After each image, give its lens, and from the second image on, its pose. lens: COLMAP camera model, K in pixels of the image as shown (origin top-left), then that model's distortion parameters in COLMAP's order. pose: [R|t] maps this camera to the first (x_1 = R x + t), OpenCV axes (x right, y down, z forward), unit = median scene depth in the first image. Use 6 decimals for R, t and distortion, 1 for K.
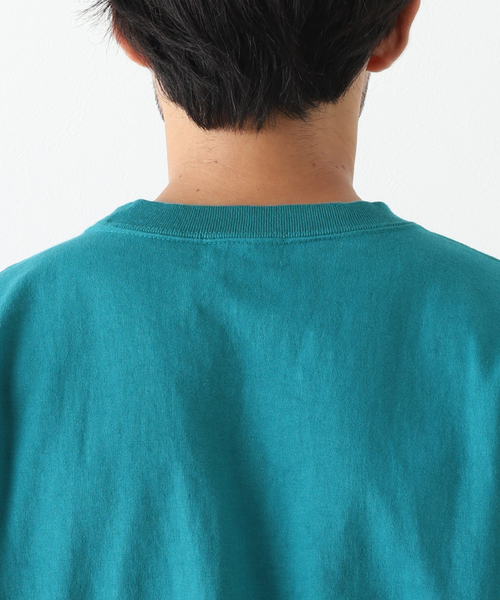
lens RADIAL K [[1967.1, 0, 248.6], [0, 1967.1, 298.1], [0, 0, 1]] dist [0.014268, 0.000000]
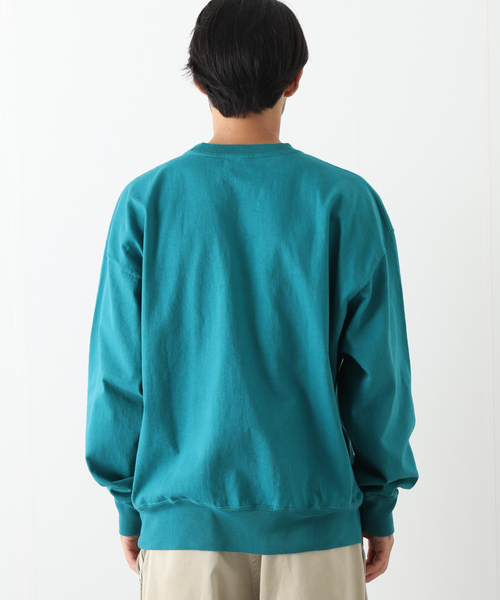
lens RADIAL K [[1967.1, 0, 251.8], [0, 1967.1, 301.0], [0, 0, 1]] dist [0.014268, 0.000000]
pose [[0.999060, -0.000962, -0.043331, 0.140554], [0.001295, 0.999970, 0.007672, 0.159014], [0.043322, -0.007720, 0.999031, -1.860490]]
